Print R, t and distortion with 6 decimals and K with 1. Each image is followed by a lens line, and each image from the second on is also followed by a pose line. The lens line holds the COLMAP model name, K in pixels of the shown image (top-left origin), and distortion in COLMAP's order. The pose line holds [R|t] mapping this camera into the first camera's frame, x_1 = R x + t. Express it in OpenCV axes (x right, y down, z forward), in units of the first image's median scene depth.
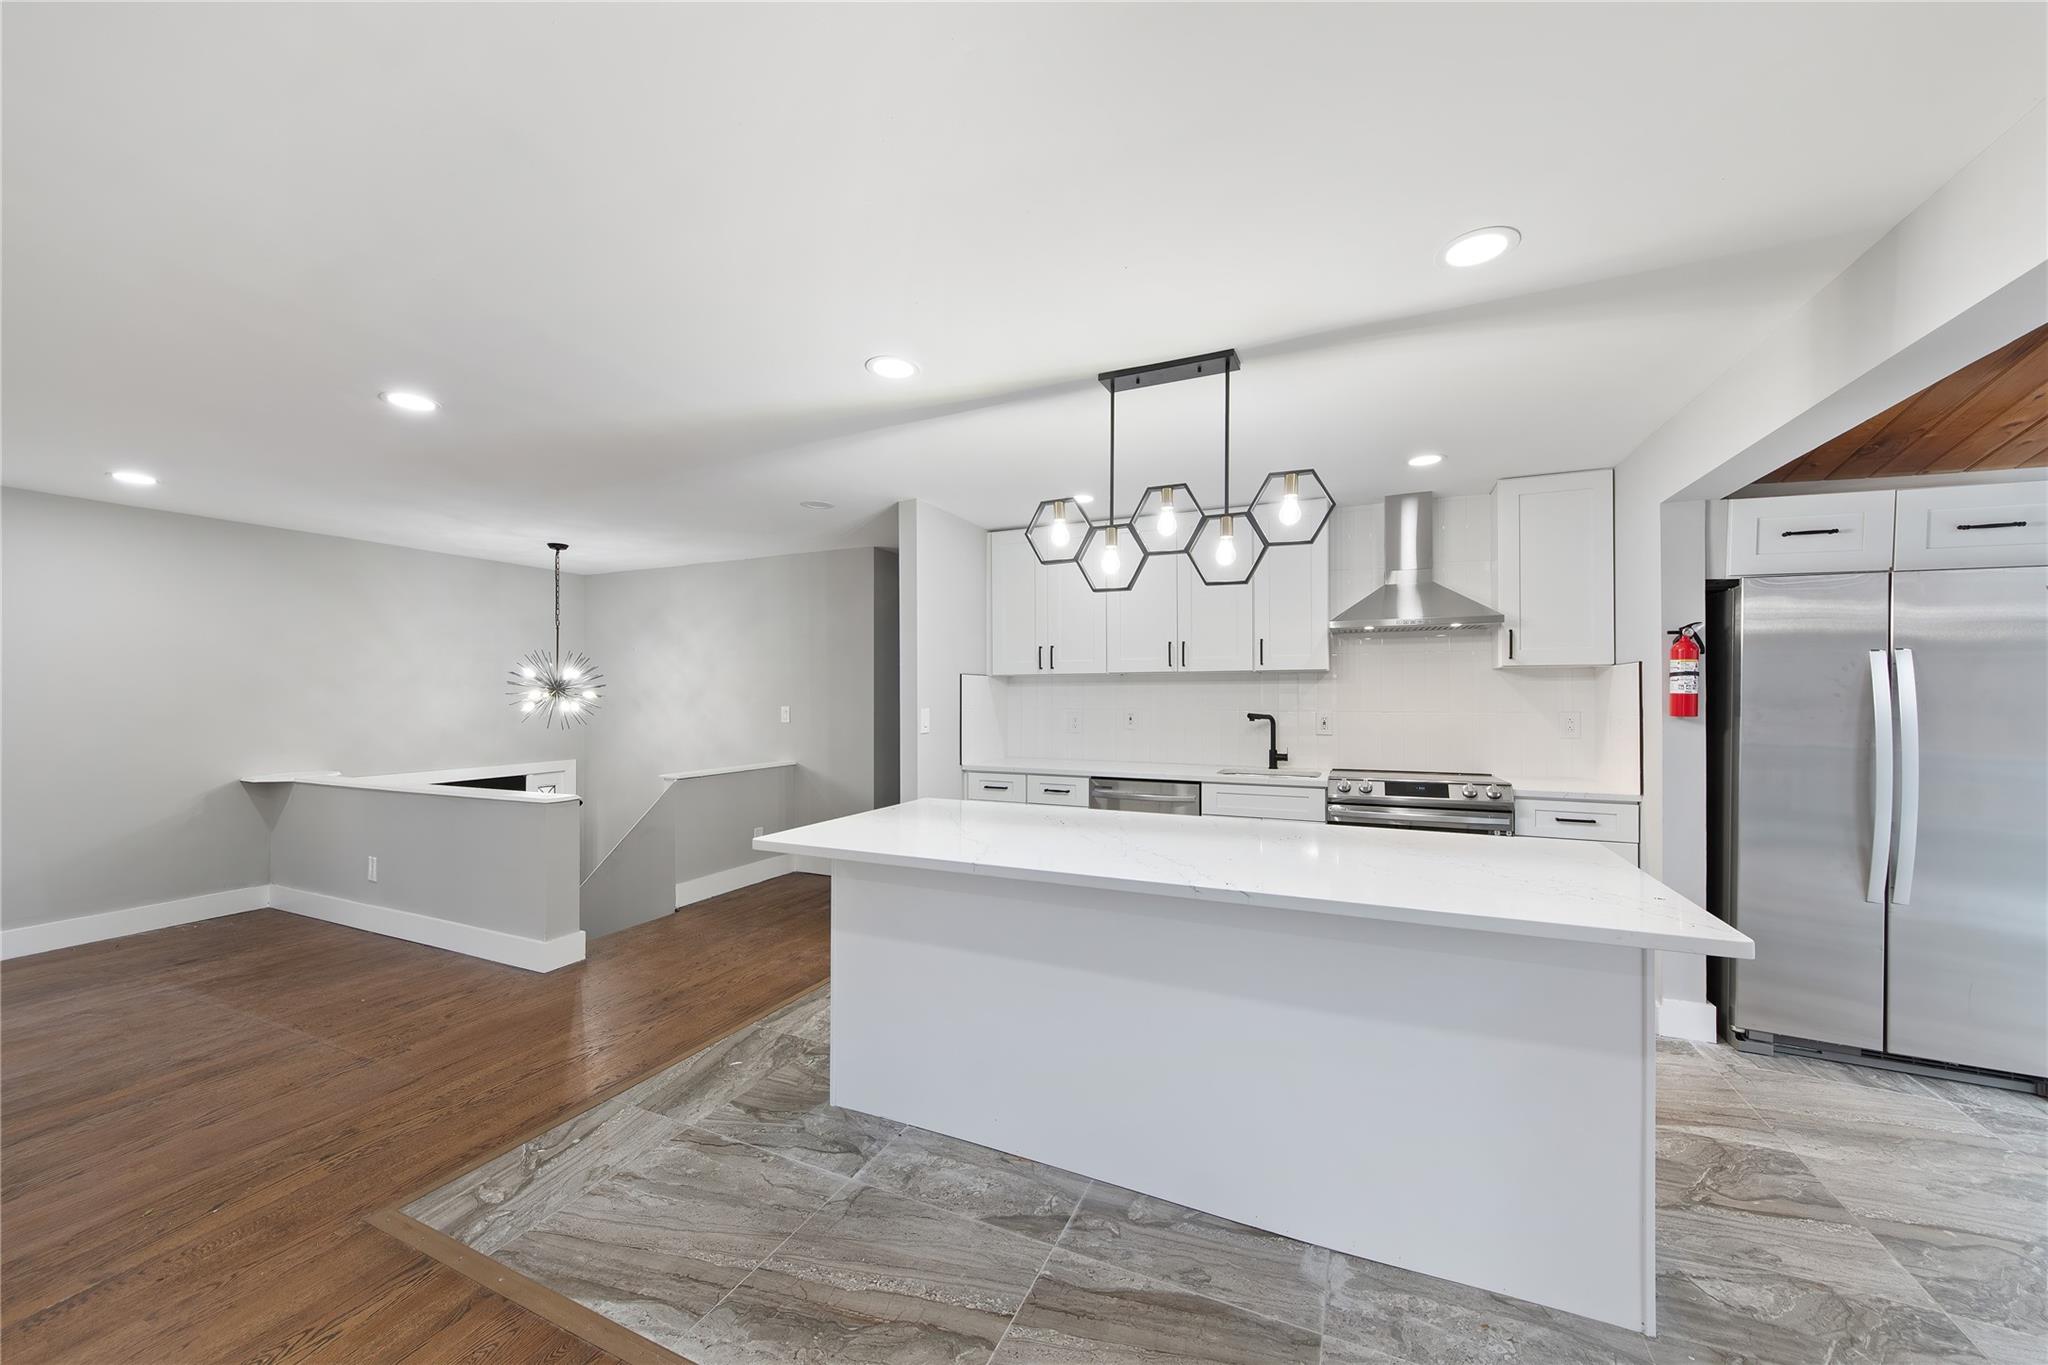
lens RADIAL K [[741.8, 0, 1029.7], [0, 741.8, 687.0], [0, 0, 1]] dist [-0.000515, 0.000055]
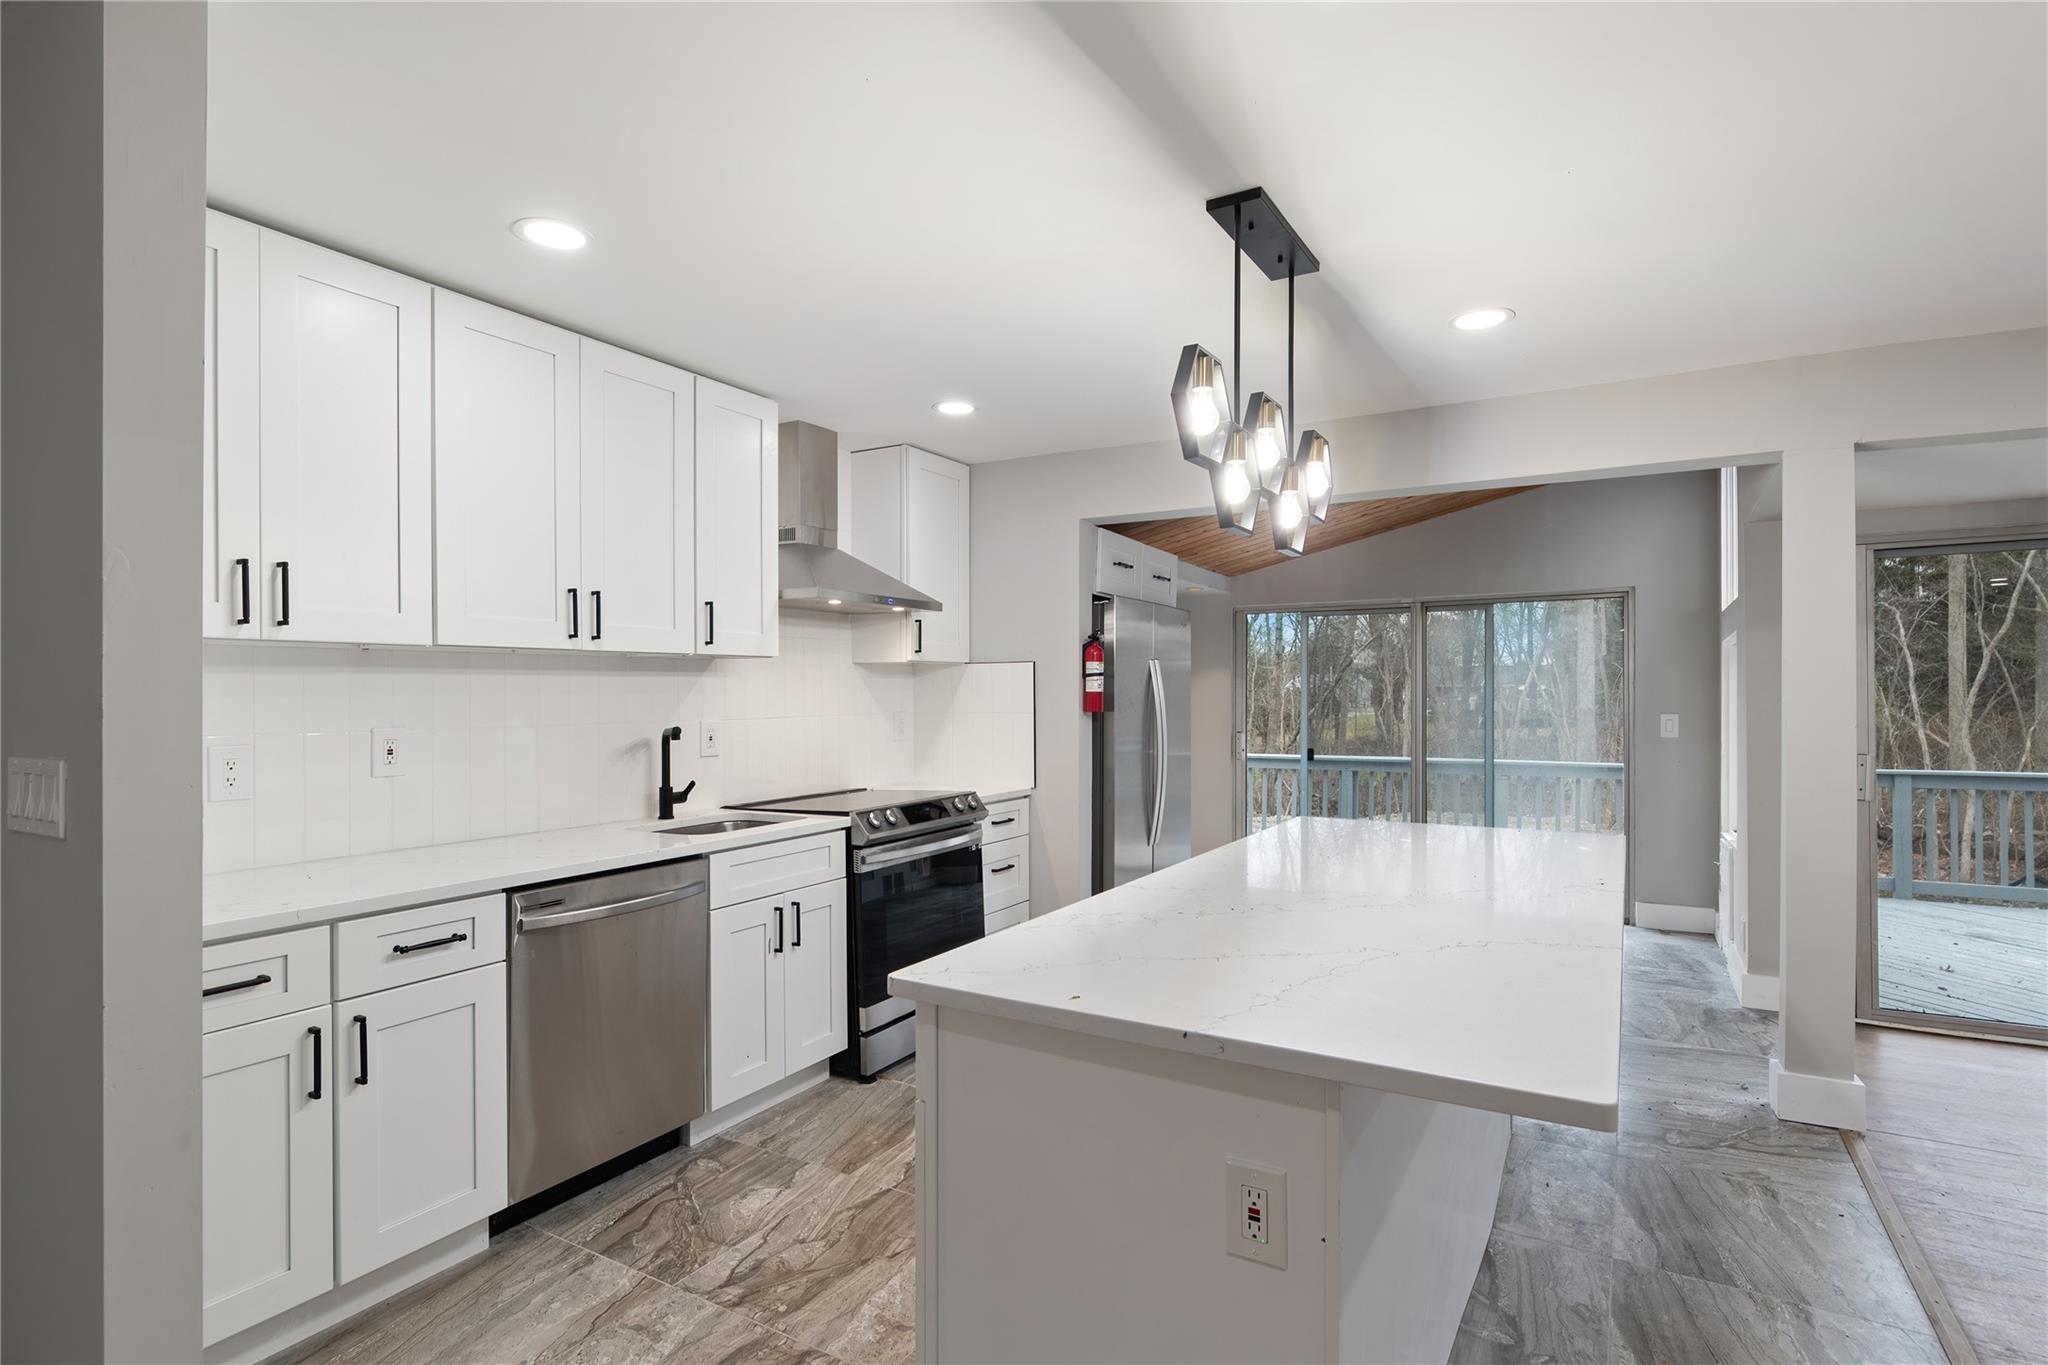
lens RADIAL K [[1004.3, 0, 1022.9], [0, 1004.3, 699.4], [0, 0, 1]] dist [-0.013322, 0.000544]
pose [[0.119726, -0.007455, 0.992779, -0.590742], [-0.005363, 0.999952, 0.008156, 0.007879], [-0.992793, -0.006301, 0.119680, 0.834254]]
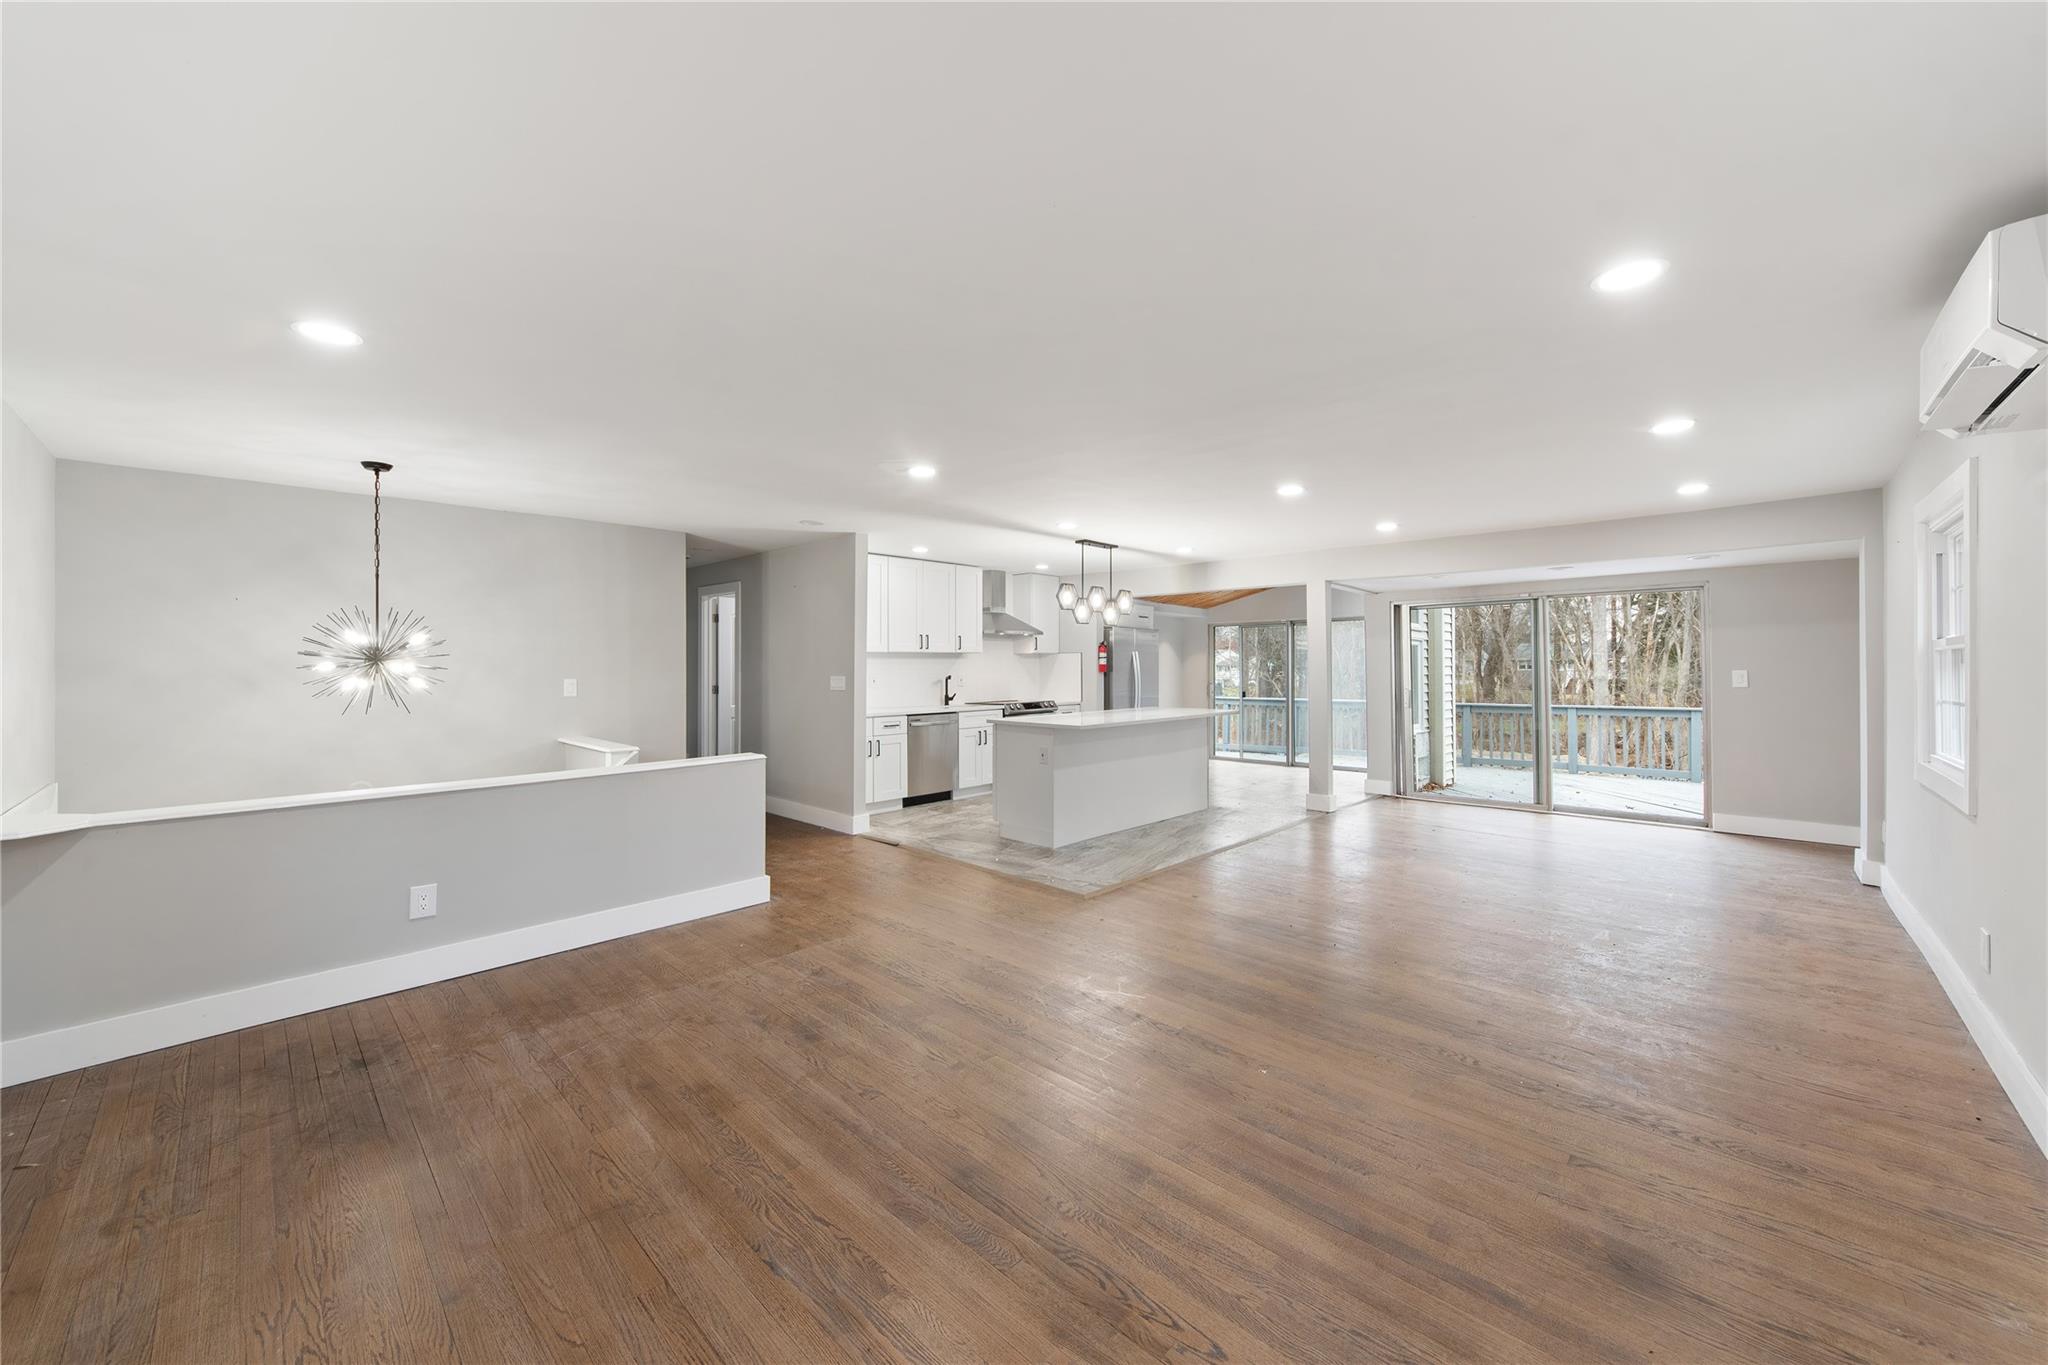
lens RADIAL K [[741.8, 0, 1028.6], [0, 741.8, 667.5], [0, 0, 1]] dist [-0.000515, 0.000055]
pose [[0.345002, -0.004372, 0.938592, -1.798911], [-0.003735, 0.999975, 0.006031, 0.005206], [-0.938594, -0.005586, 0.344977, 0.231710]]
